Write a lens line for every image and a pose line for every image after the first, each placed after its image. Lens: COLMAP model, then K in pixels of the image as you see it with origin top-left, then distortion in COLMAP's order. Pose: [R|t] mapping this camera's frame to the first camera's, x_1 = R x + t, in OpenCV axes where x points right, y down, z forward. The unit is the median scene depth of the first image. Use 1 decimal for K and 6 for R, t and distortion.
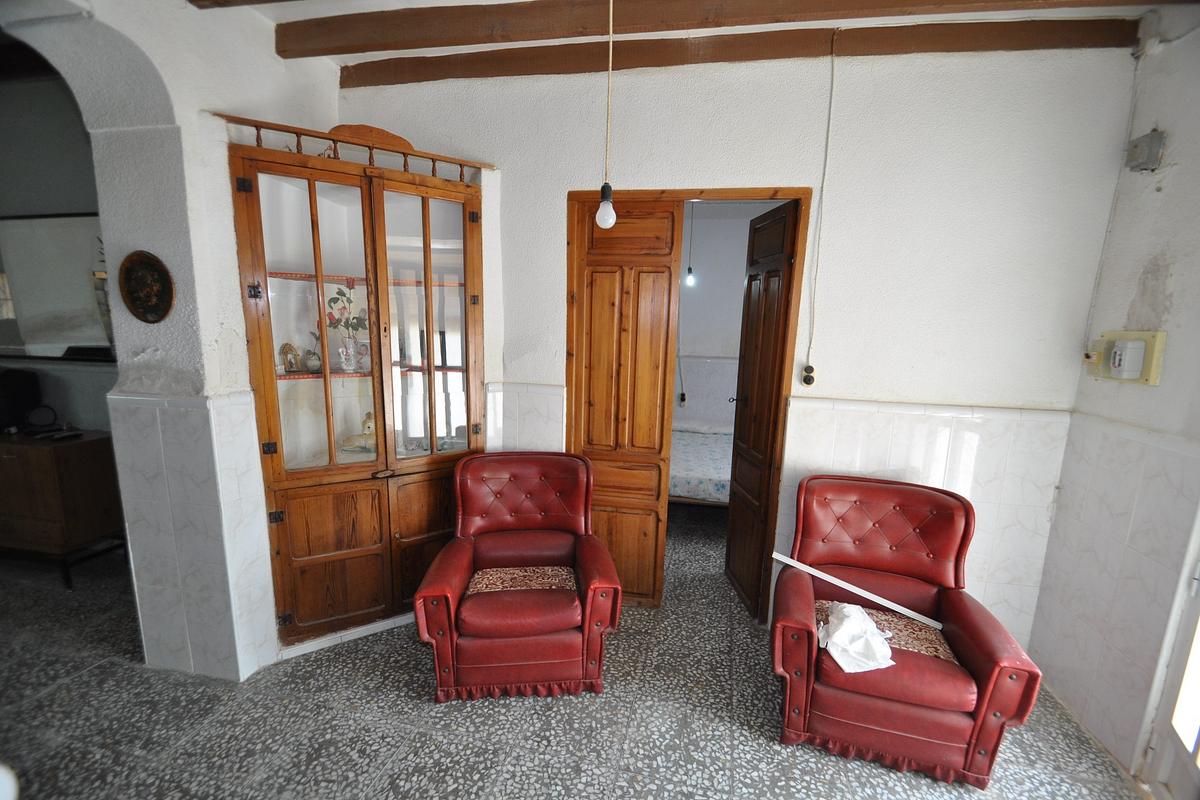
lens RADIAL K [[536.1, 0, 600.0], [0, 536.1, 400.0], [0, 0, 1]] dist [-0.002474, -0.000208]
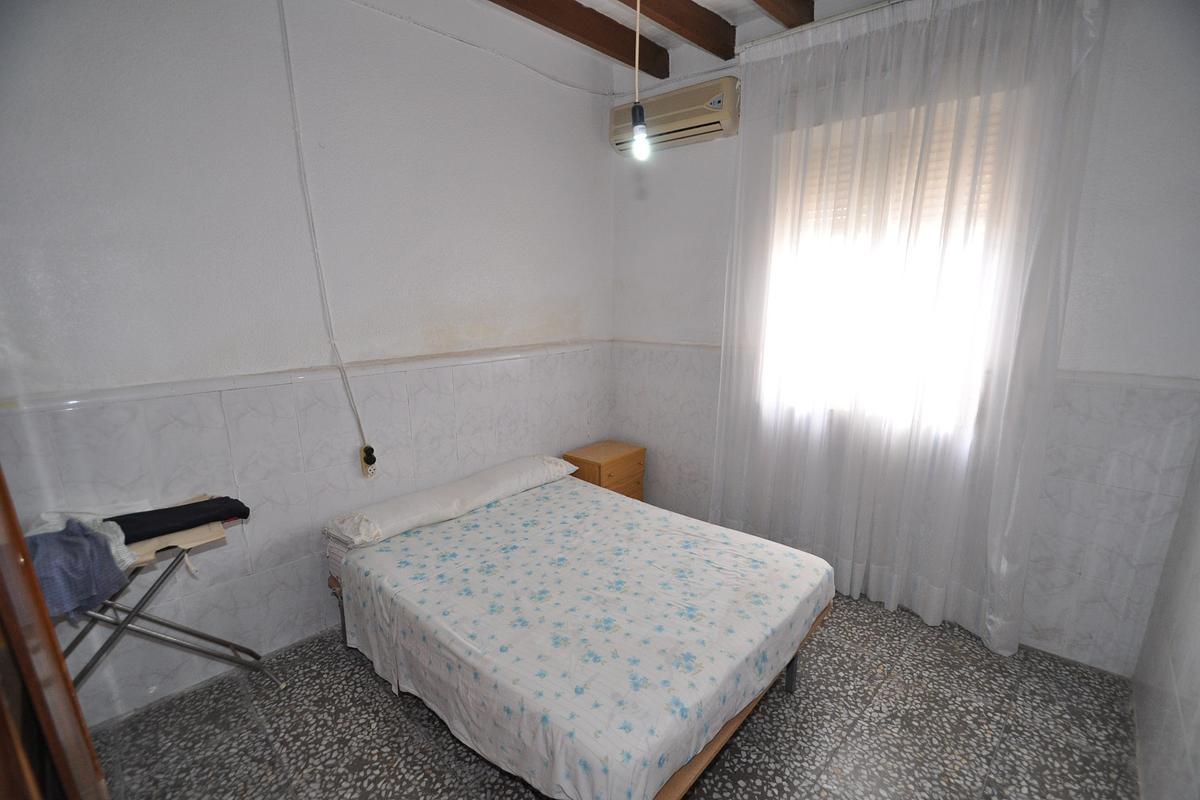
lens RADIAL K [[544.8, 0, 600.0], [0, 544.8, 400.0], [0, 0, 1]] dist [0.000122, -0.000019]
pose [[0.529250, -0.186378, 0.827743, -0.230903], [0.151216, 0.980676, 0.124128, -0.160583], [-0.834882, 0.059473, 0.547206, 1.214304]]
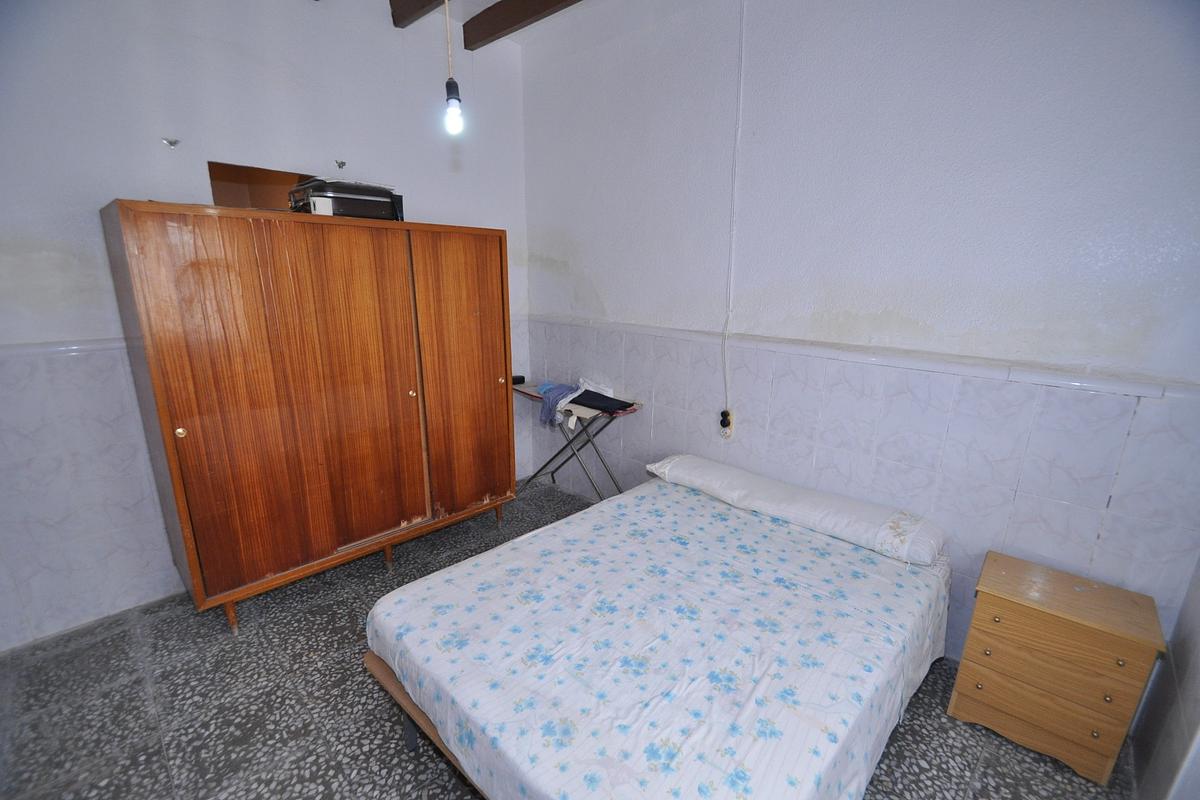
lens RADIAL K [[536.1, 0, 600.0], [0, 536.1, 400.0], [0, 0, 1]] dist [-0.002474, -0.000208]
pose [[0.834417, 0.124036, -0.536995, 0.662990], [-0.088727, 0.991869, 0.091234, -0.117503], [0.543945, -0.028481, 0.838637, 1.085765]]
